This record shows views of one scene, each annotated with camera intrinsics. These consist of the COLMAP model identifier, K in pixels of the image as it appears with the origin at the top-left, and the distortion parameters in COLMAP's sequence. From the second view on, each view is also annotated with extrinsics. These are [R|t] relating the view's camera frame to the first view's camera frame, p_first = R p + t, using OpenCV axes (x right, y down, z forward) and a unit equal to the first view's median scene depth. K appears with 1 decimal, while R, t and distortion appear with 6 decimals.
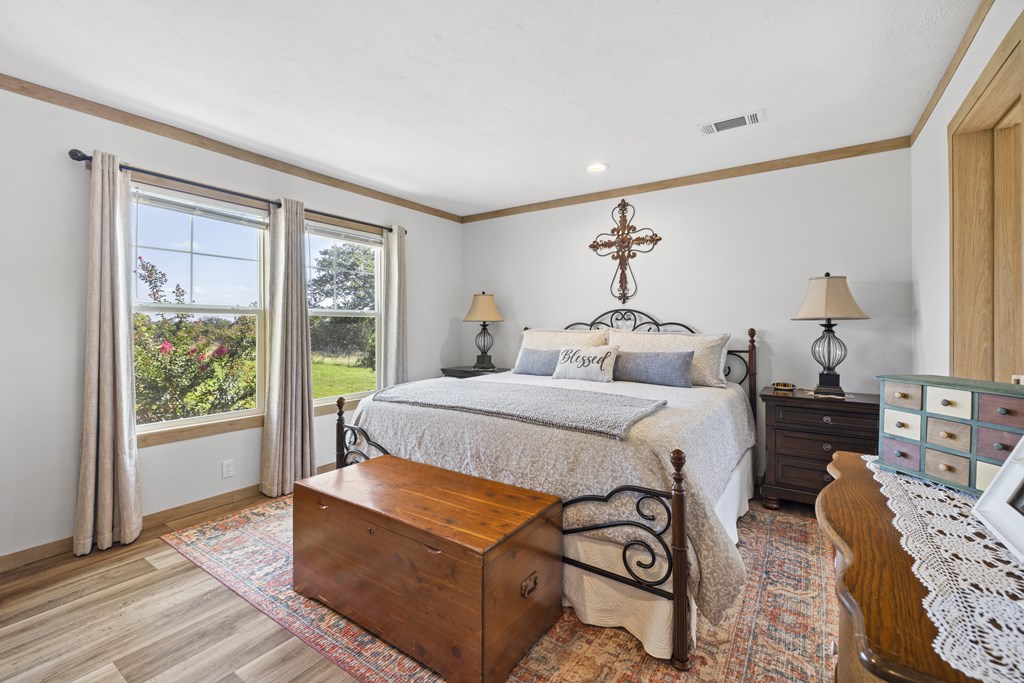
lens RADIAL K [[430.1, 0, 514.0], [0, 430.1, 324.1], [0, 0, 1]] dist [0.002407, 0.000102]
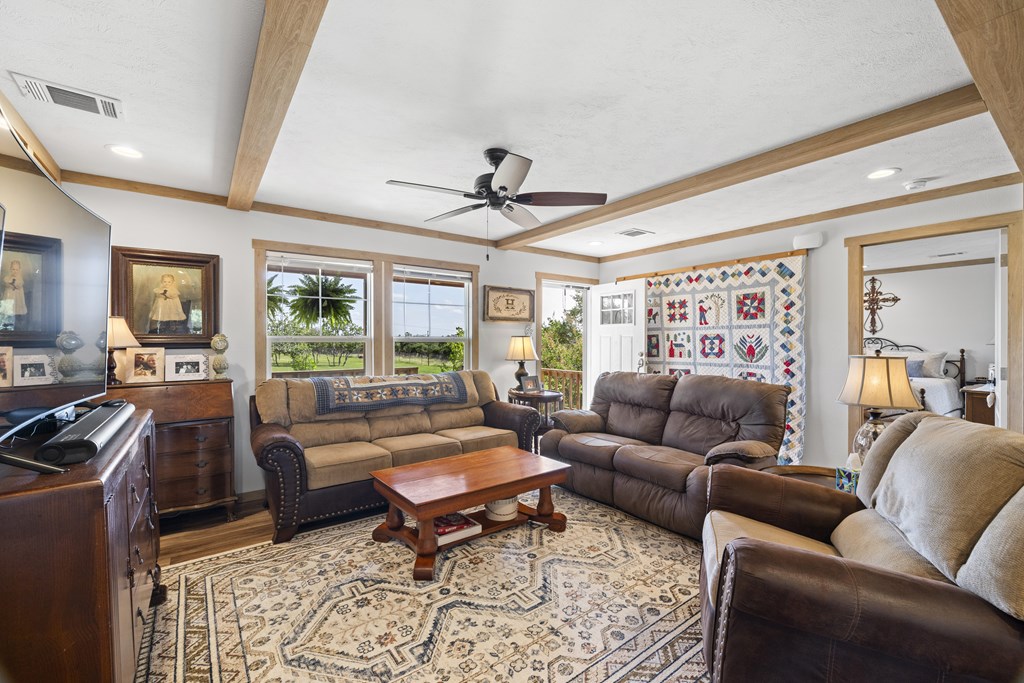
lens RADIAL K [[430.1, 0, 514.5], [0, 430.1, 342.8], [0, 0, 1]] dist [0.002407, 0.000102]
pose [[0.943154, 0.000874, -0.332354, -0.581359], [0.001866, 0.999967, 0.007924, -0.030759], [0.332350, -0.008093, 0.943122, -1.243970]]
